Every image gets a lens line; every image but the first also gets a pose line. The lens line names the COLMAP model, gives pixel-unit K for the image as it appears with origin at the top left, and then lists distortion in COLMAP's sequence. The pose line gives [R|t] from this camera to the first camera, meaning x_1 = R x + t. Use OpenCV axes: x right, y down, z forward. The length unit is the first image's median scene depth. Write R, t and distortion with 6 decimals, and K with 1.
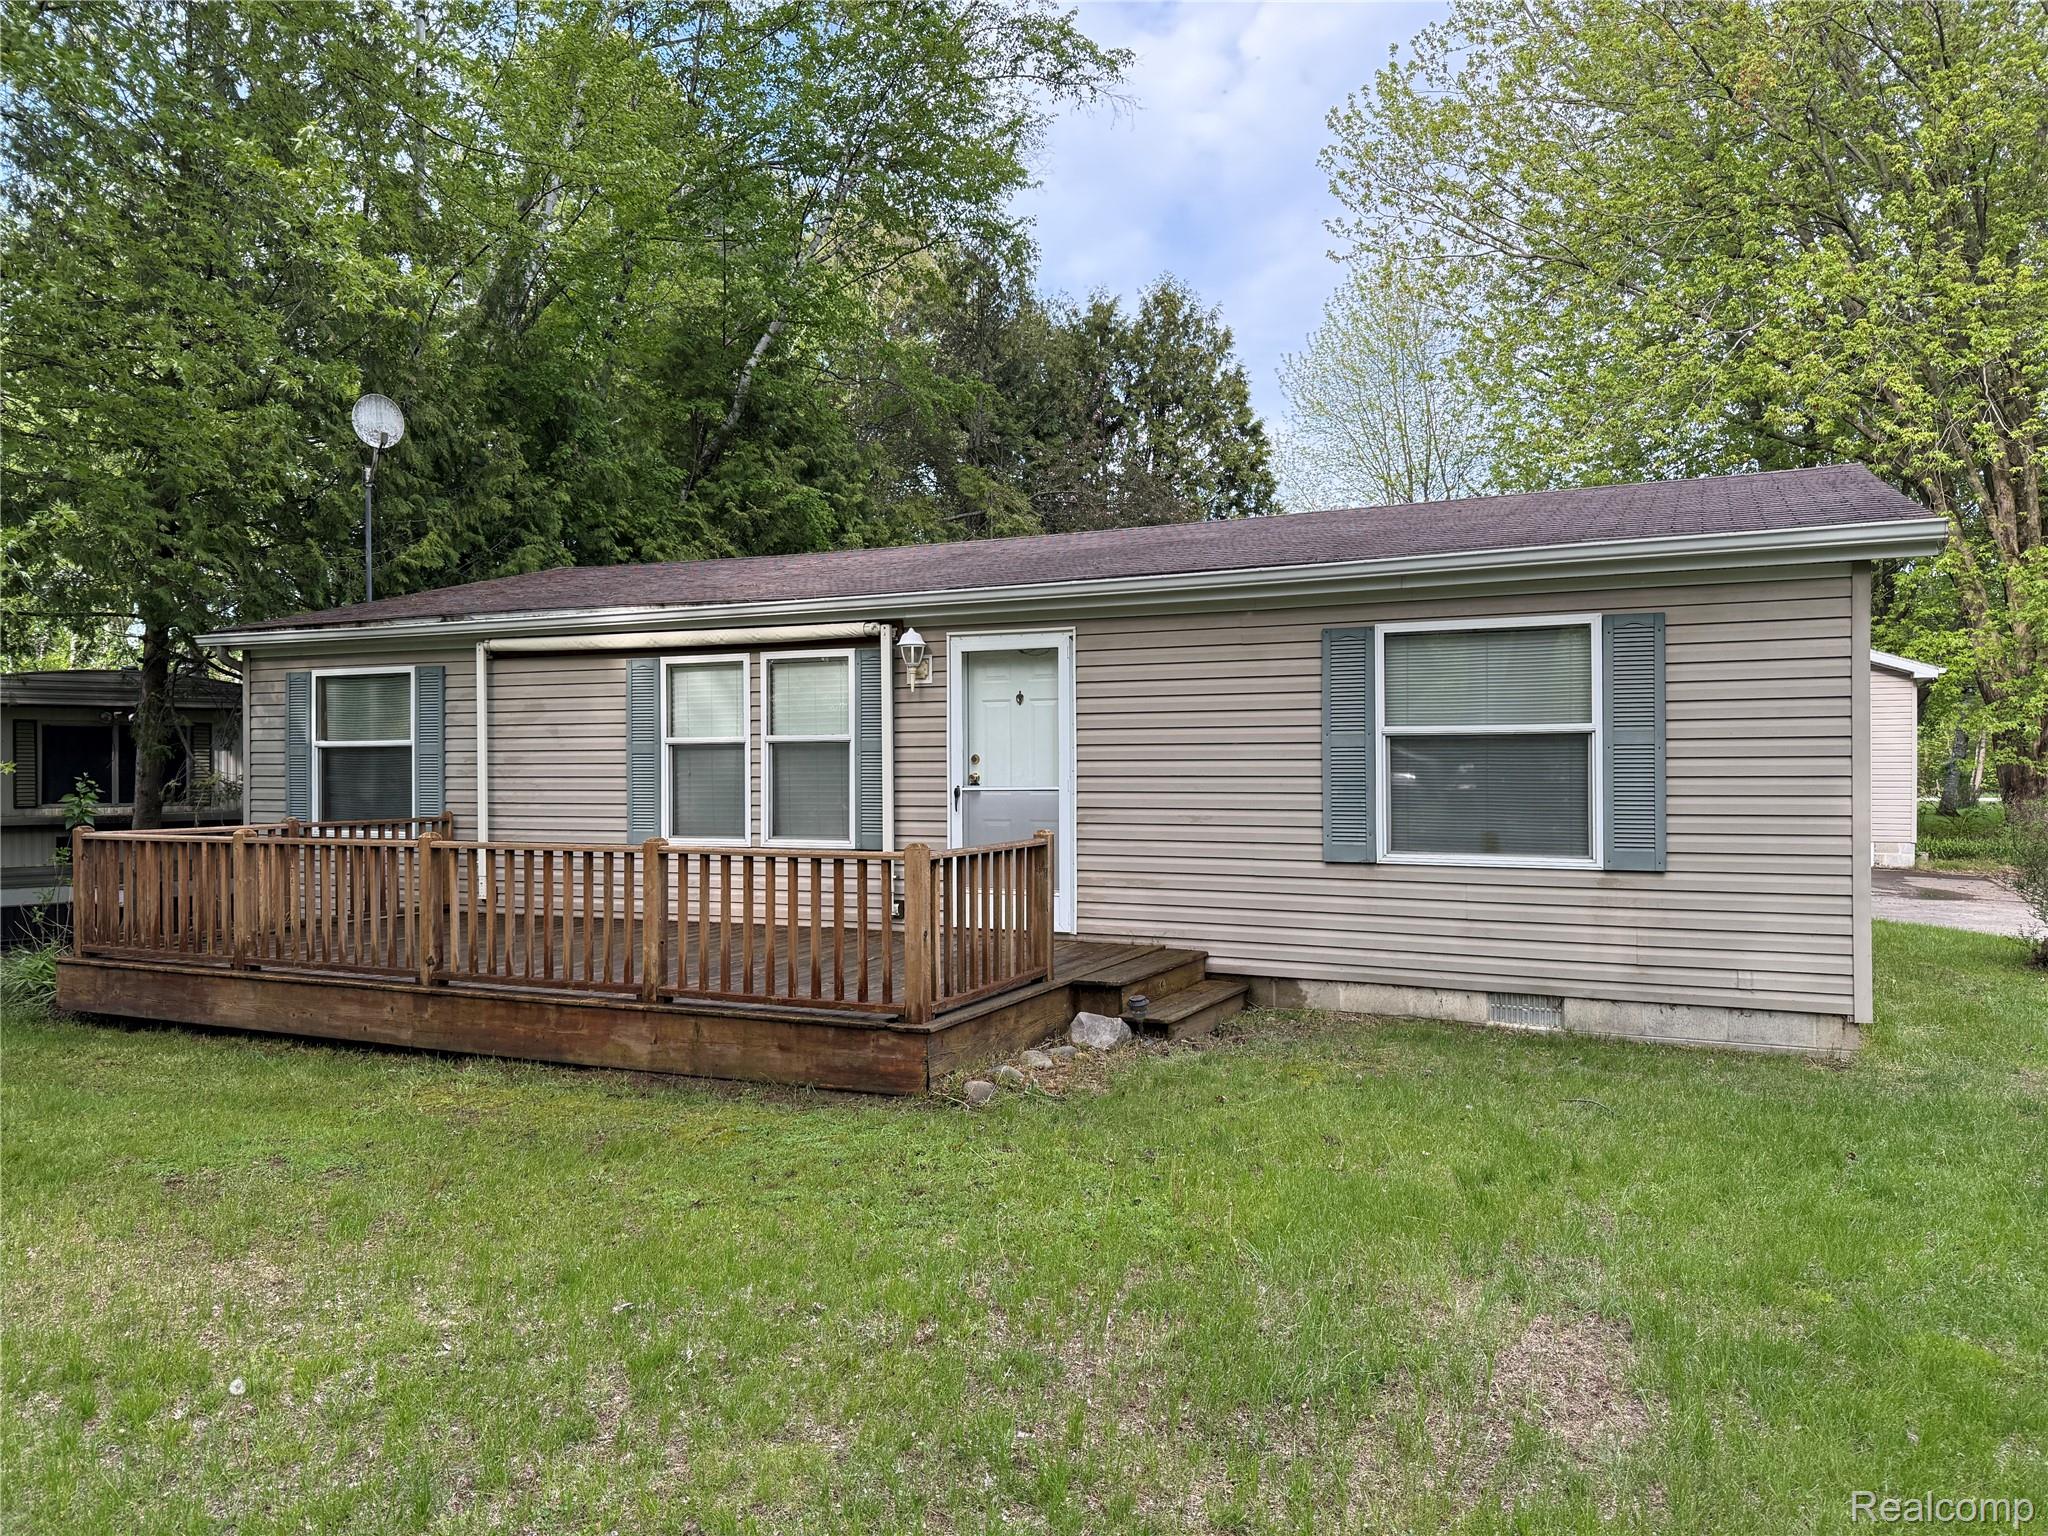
lens RADIAL K [[1437.6, 0, 1037.5], [0, 1437.6, 758.7], [0, 0, 1]] dist [0.070516, -0.081061]
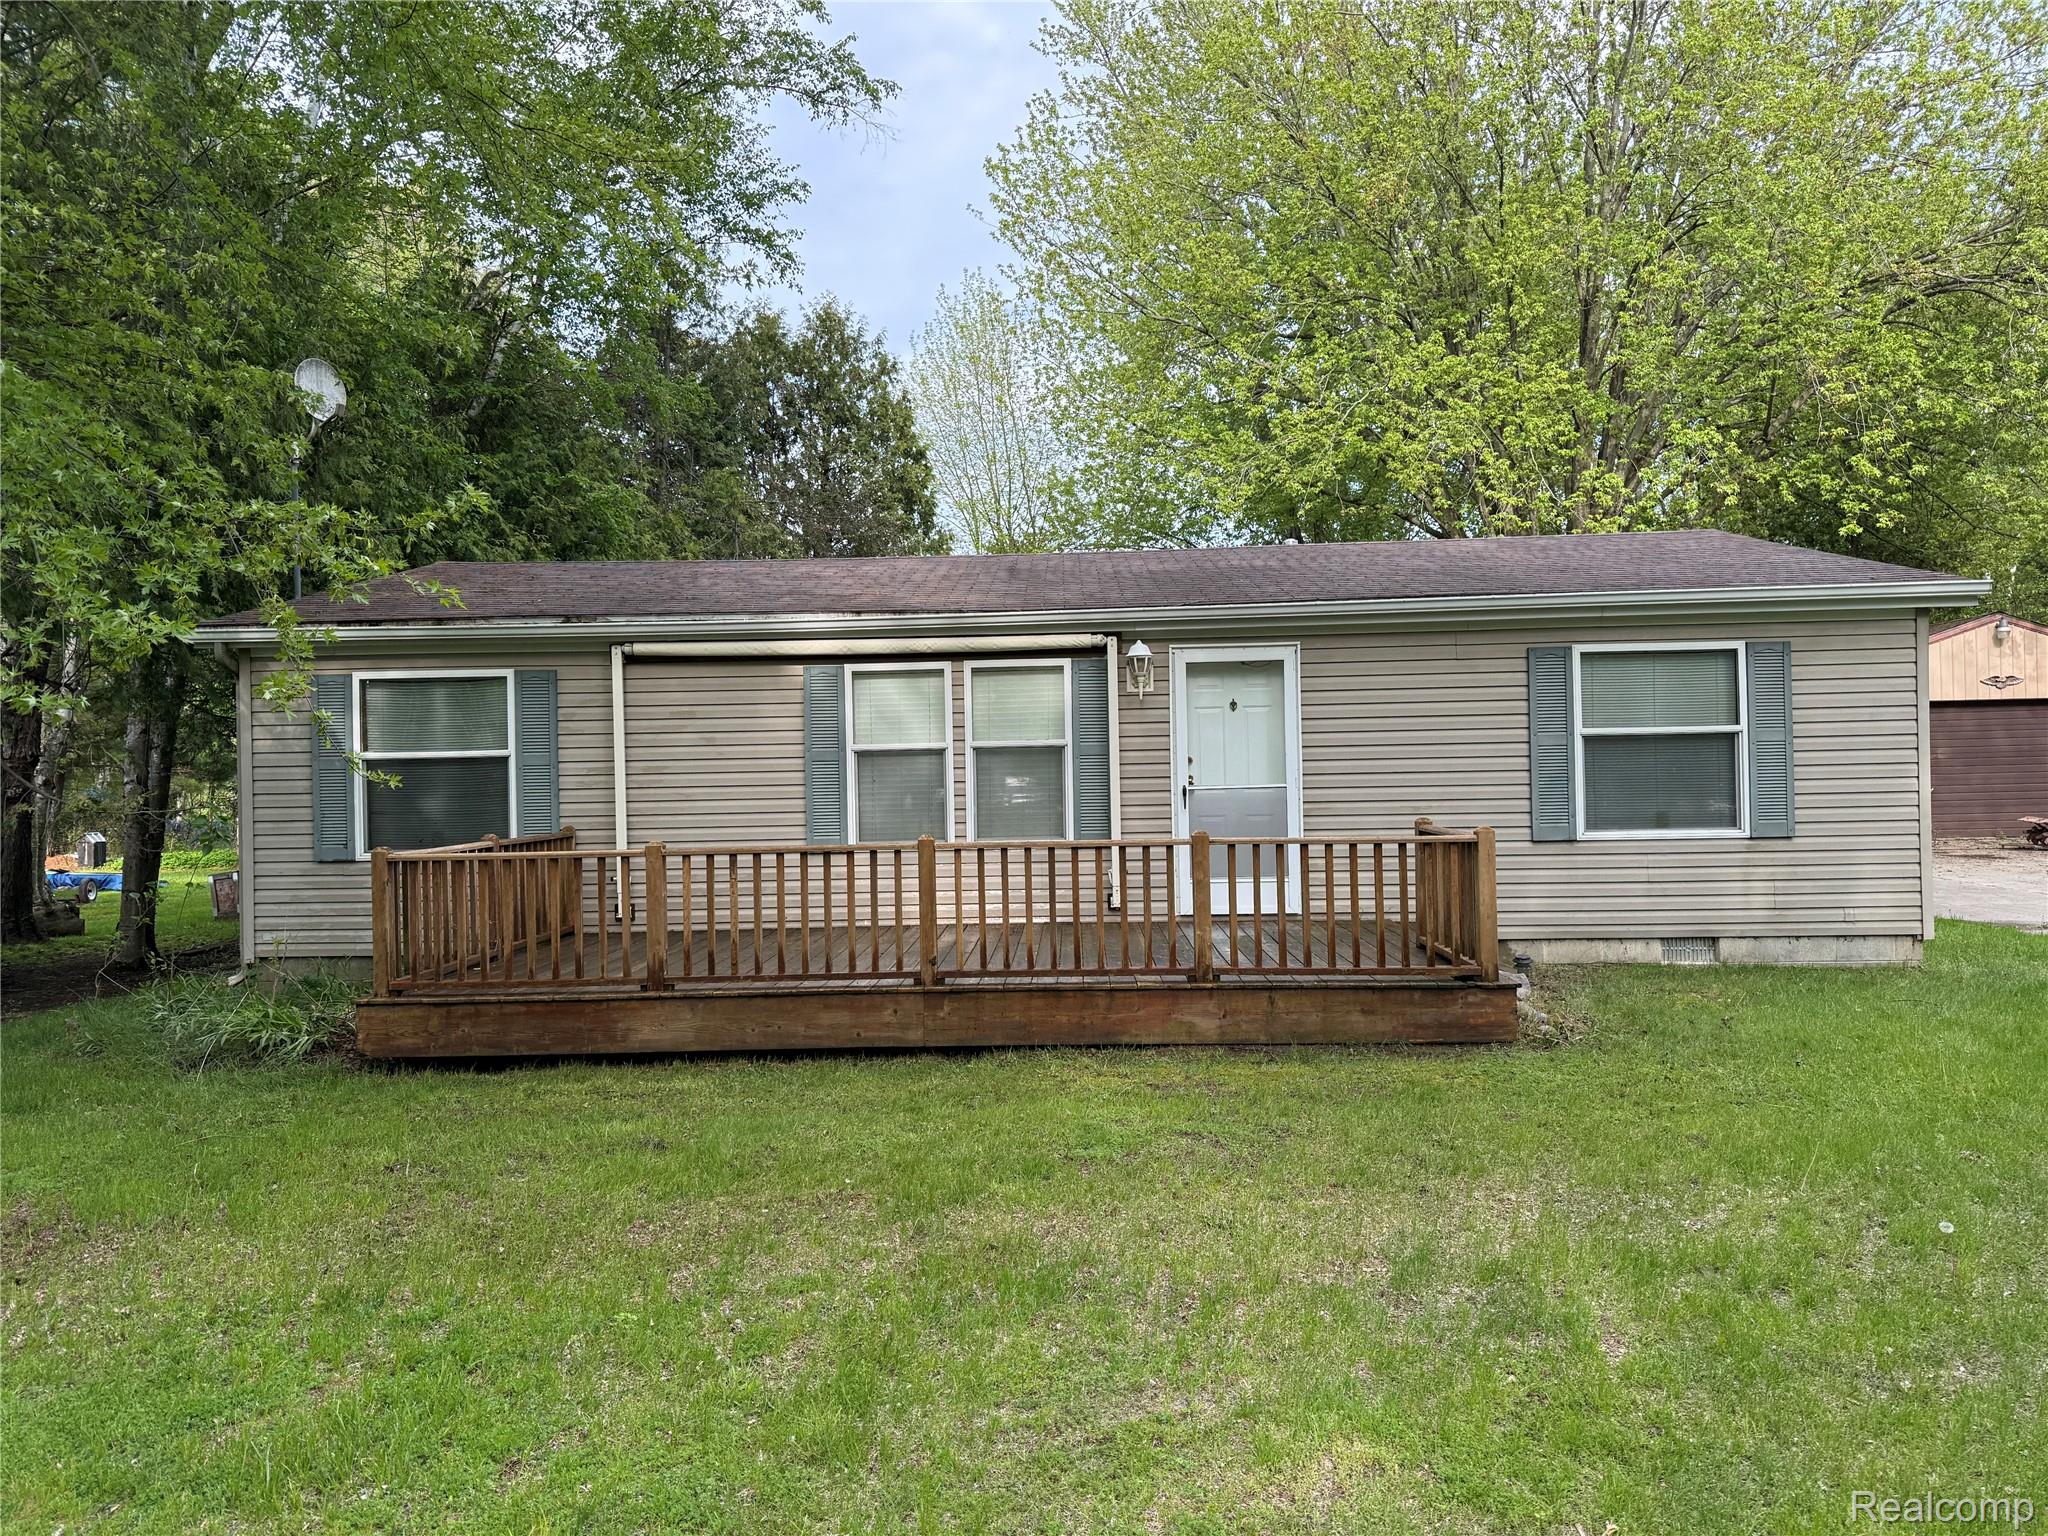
lens RADIAL K [[1437.6, 0, 1016.5], [0, 1437.6, 761.7], [0, 0, 1]] dist [0.070516, -0.081061]
pose [[0.921541, -0.011494, 0.388112, -0.592489], [0.014422, 0.999885, -0.004634, 0.004168], [-0.388014, 0.009868, 0.921601, 0.039719]]
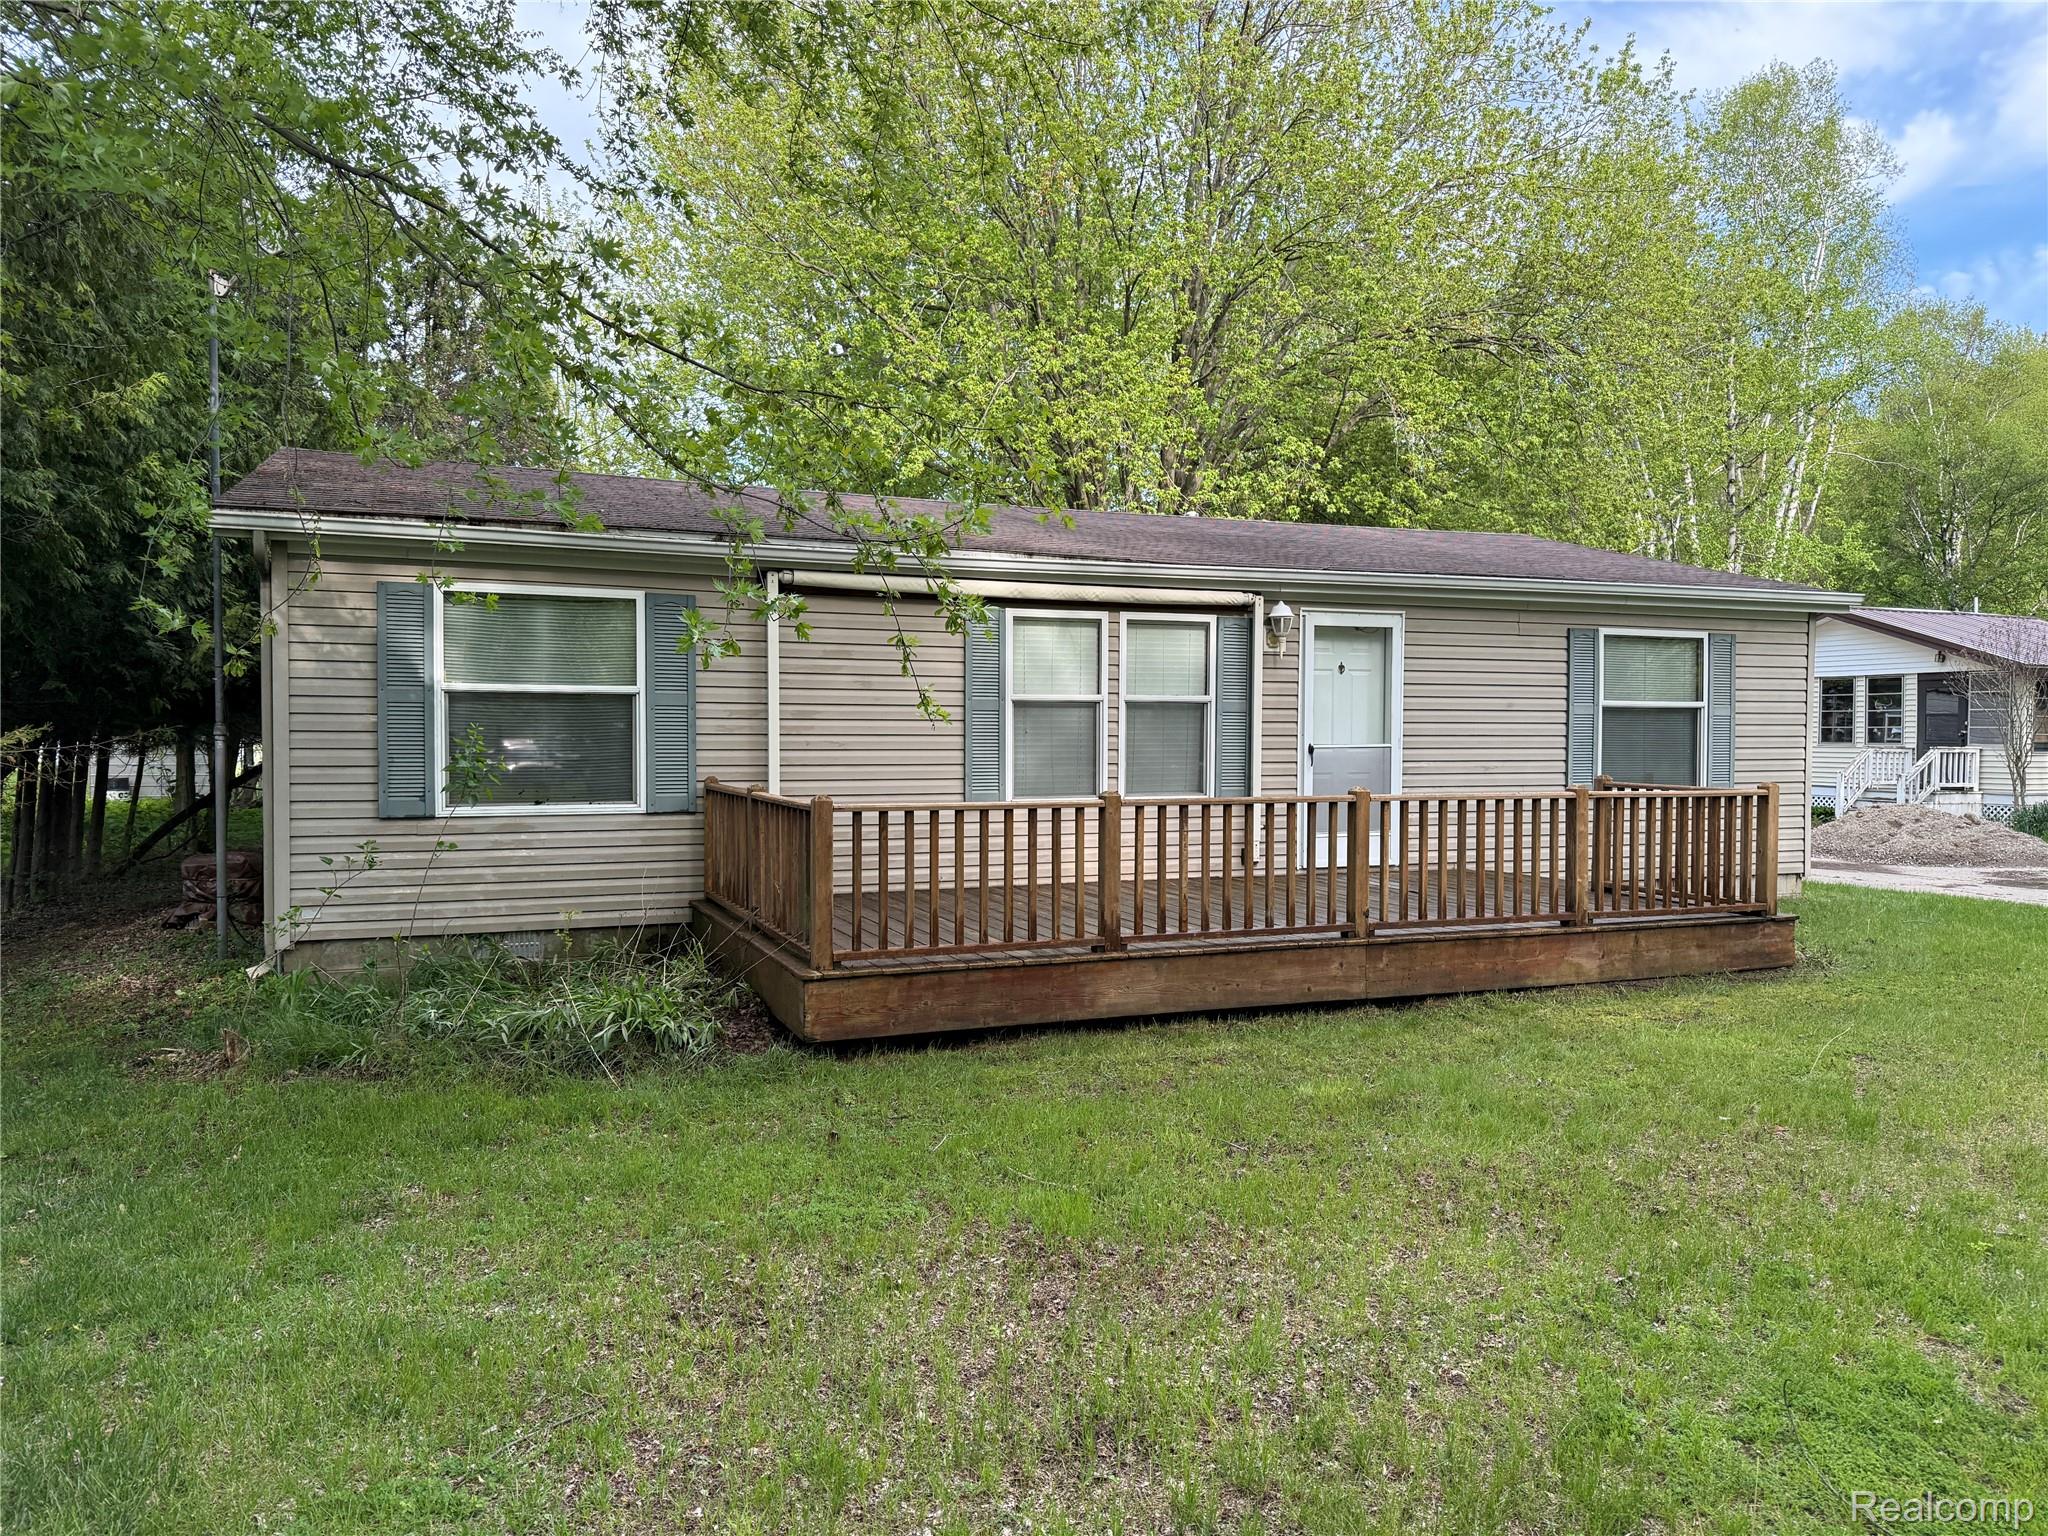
lens RADIAL K [[1437.6, 0, 1007.6], [0, 1437.6, 769.2], [0, 0, 1]] dist [0.070516, -0.081061]
pose [[0.682727, -0.010799, 0.730593, -1.039636], [-0.008403, 0.999709, 0.022630, 0.014925], [-0.730625, -0.021589, 0.682438, 0.394230]]
